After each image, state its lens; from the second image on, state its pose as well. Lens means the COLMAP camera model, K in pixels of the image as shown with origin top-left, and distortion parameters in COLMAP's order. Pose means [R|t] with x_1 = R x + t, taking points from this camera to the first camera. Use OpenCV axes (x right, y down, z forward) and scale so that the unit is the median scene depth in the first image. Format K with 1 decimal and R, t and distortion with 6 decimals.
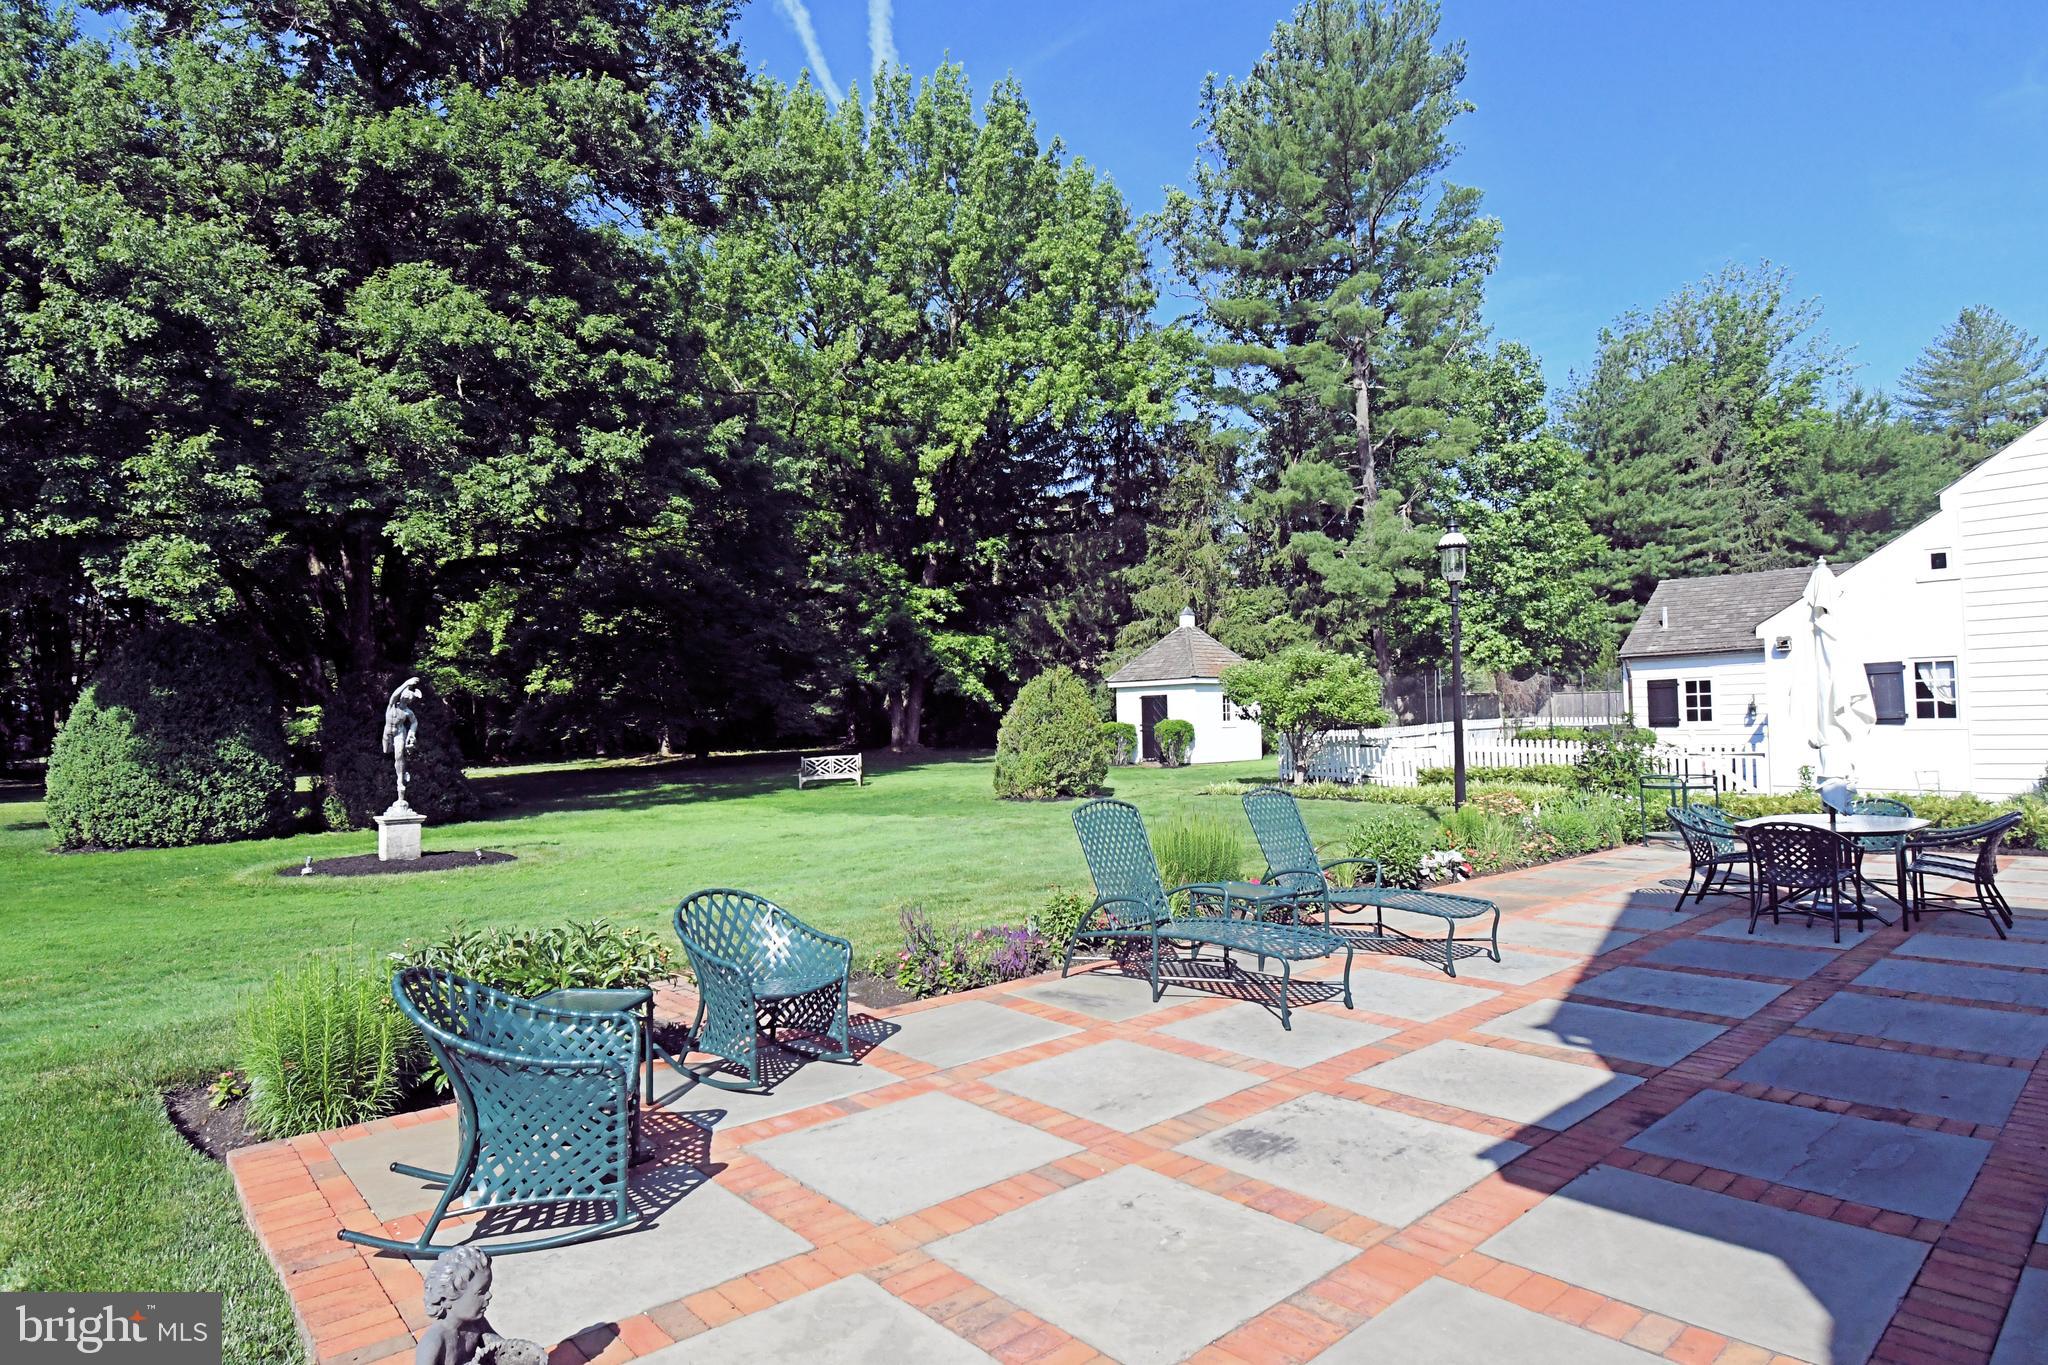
lens RADIAL K [[1086.2, 0, 1020.3], [0, 1086.2, 679.7], [0, 0, 1]] dist [0.000581, -0.004116]
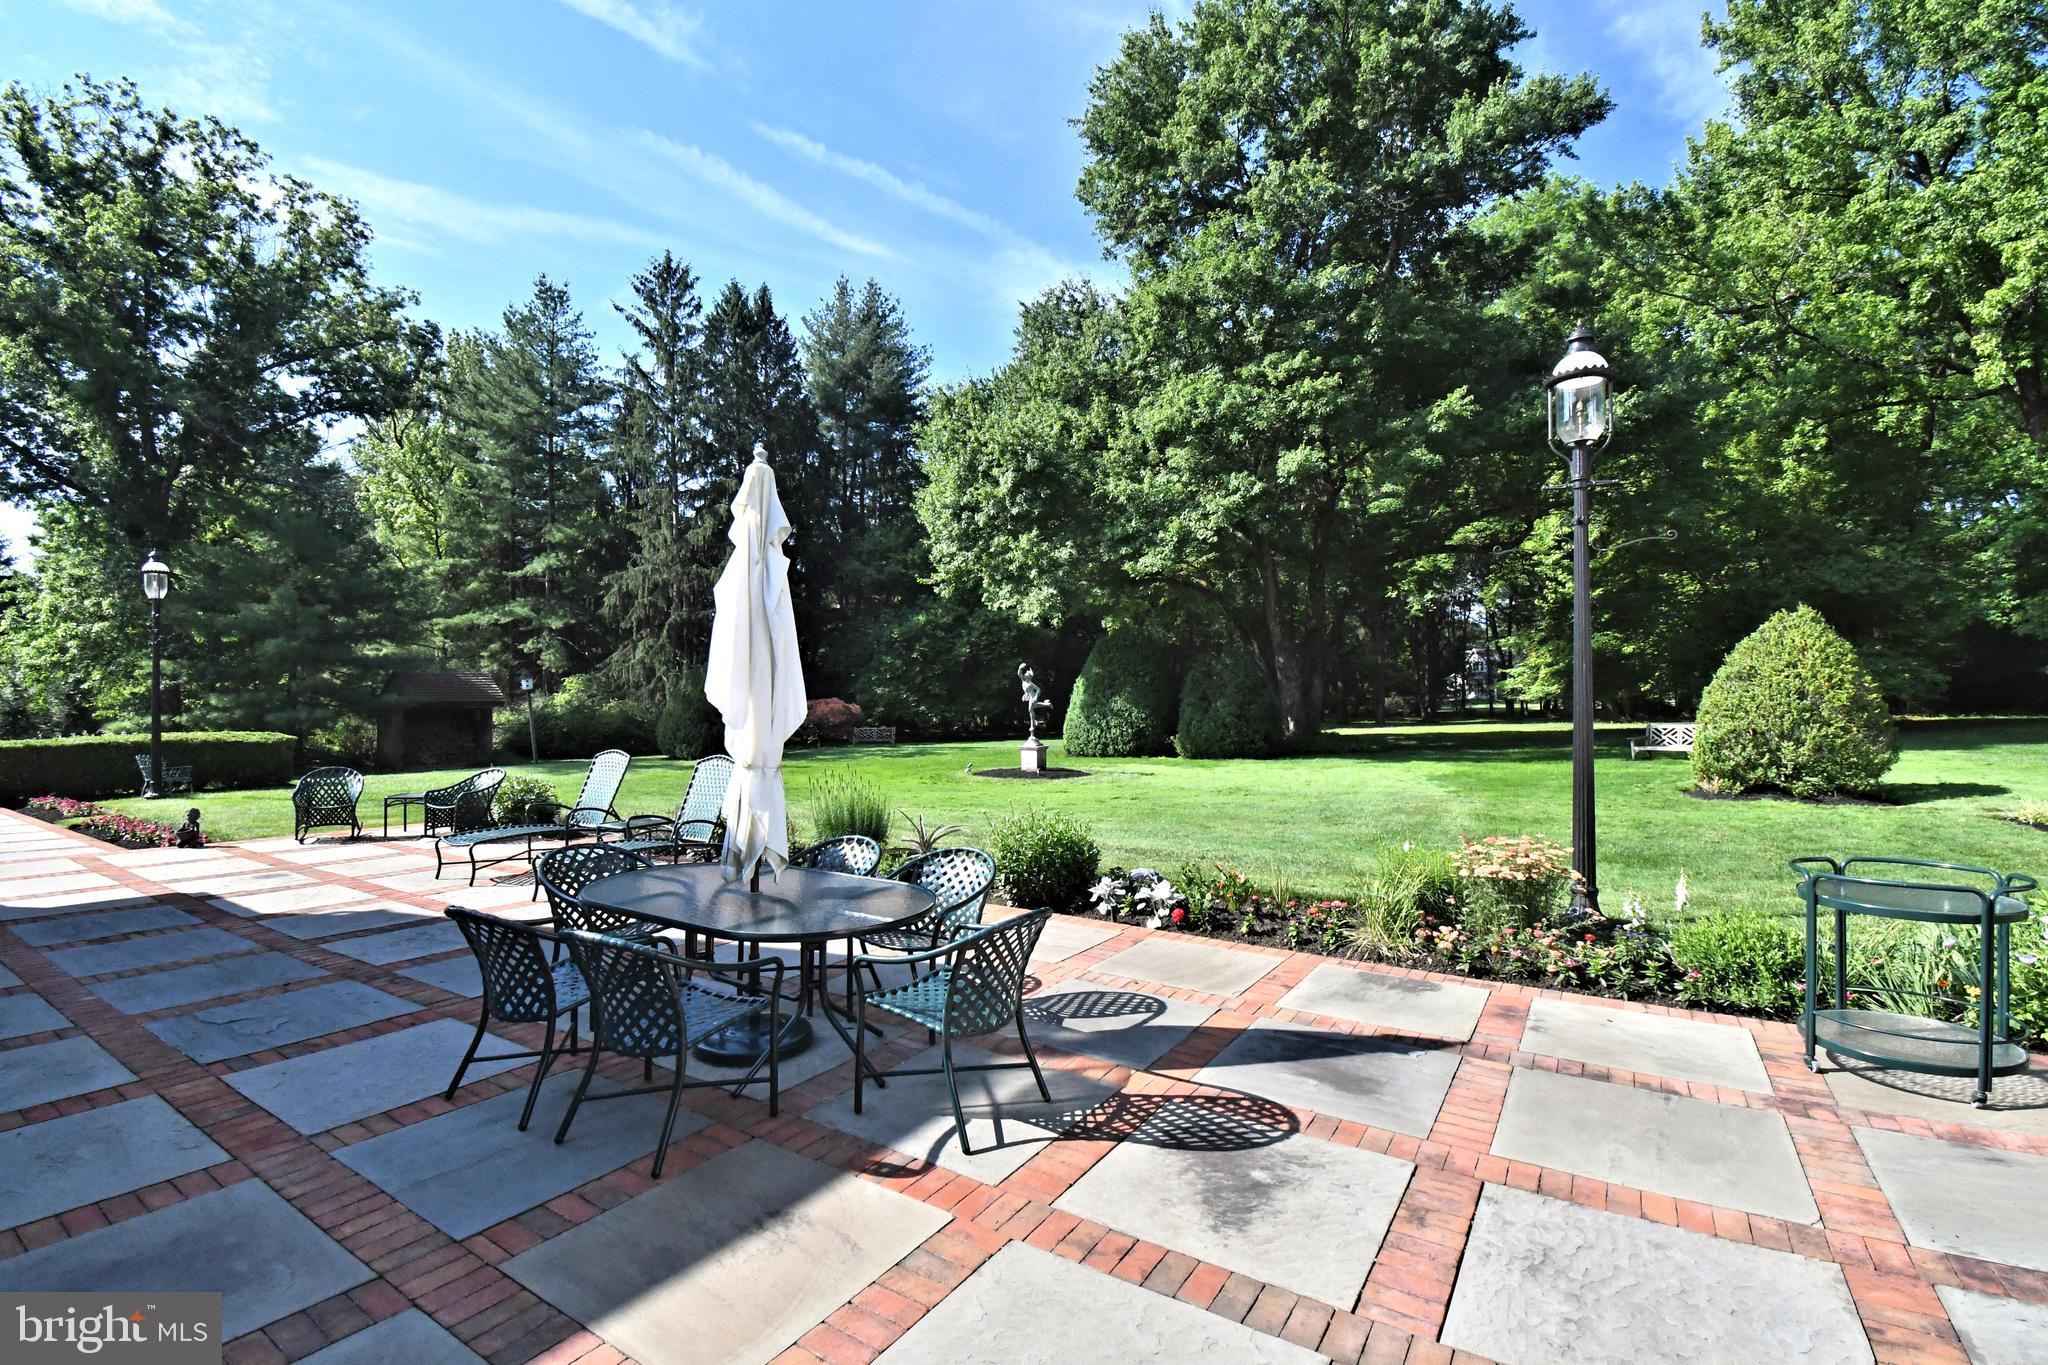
lens RADIAL K [[902.2, 0, 1013.9], [0, 902.2, 685.5], [0, 0, 1]] dist [-0.023319, -0.000641]
pose [[0.239909, 0.002572, -0.970792, 0.315132], [0.044988, 0.998893, 0.013765, 0.004834], [0.969752, -0.046976, 0.239528, 0.260359]]
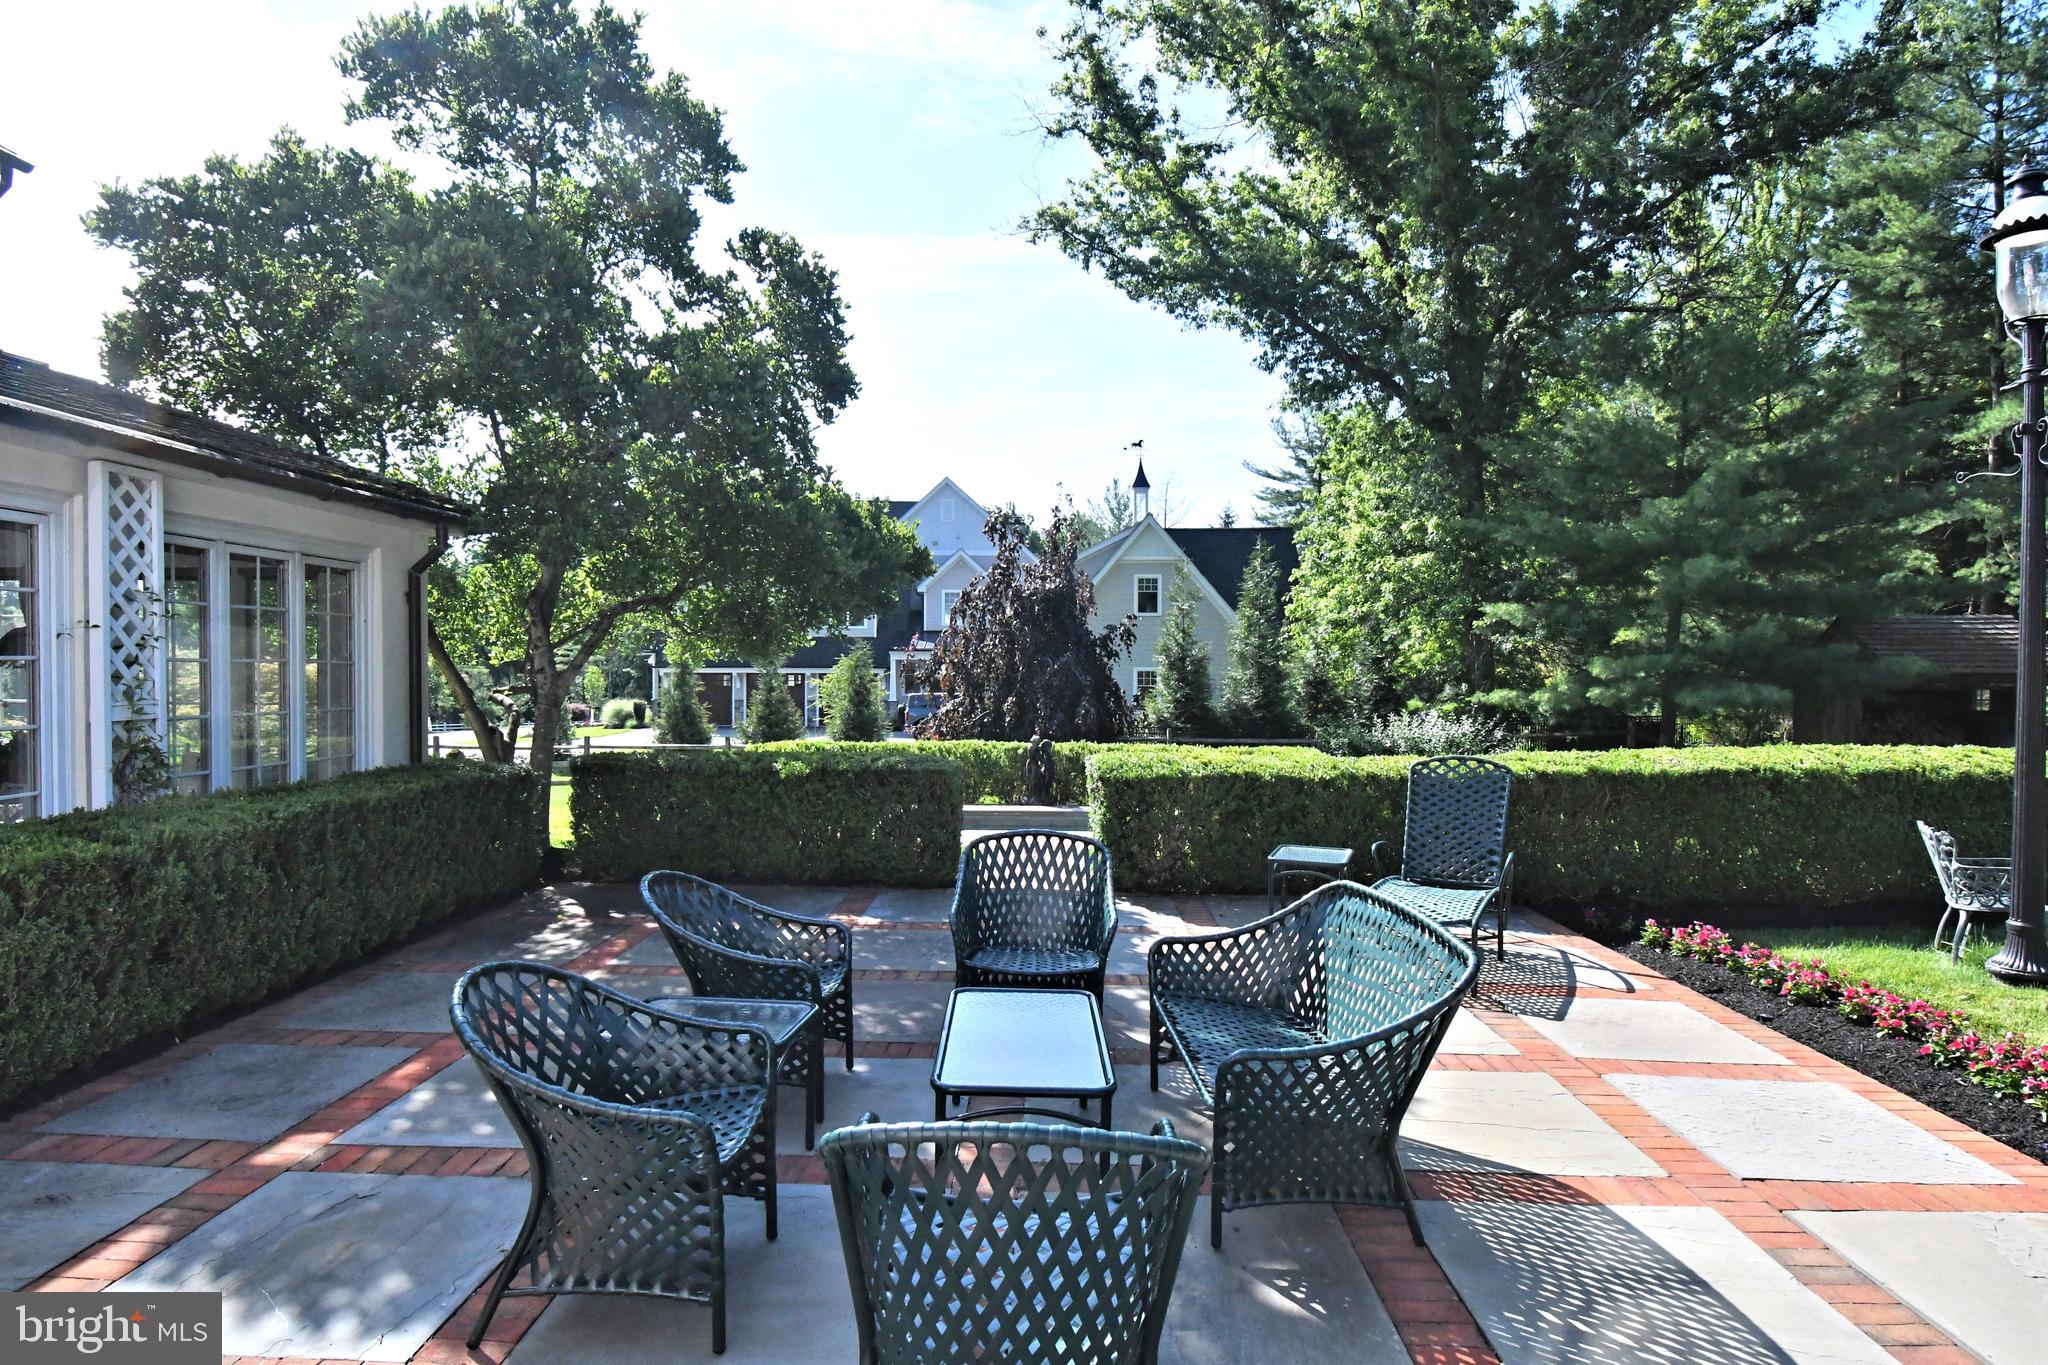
lens RADIAL K [[1086.2, 0, 1023.7], [0, 1086.2, 677.5], [0, 0, 1]] dist [0.000581, -0.004116]
pose [[-0.704737, 0.019245, -0.709208, 0.196376], [0.039571, 0.999142, -0.012209, 0.001975], [0.708364, -0.036668, -0.704894, 0.142323]]
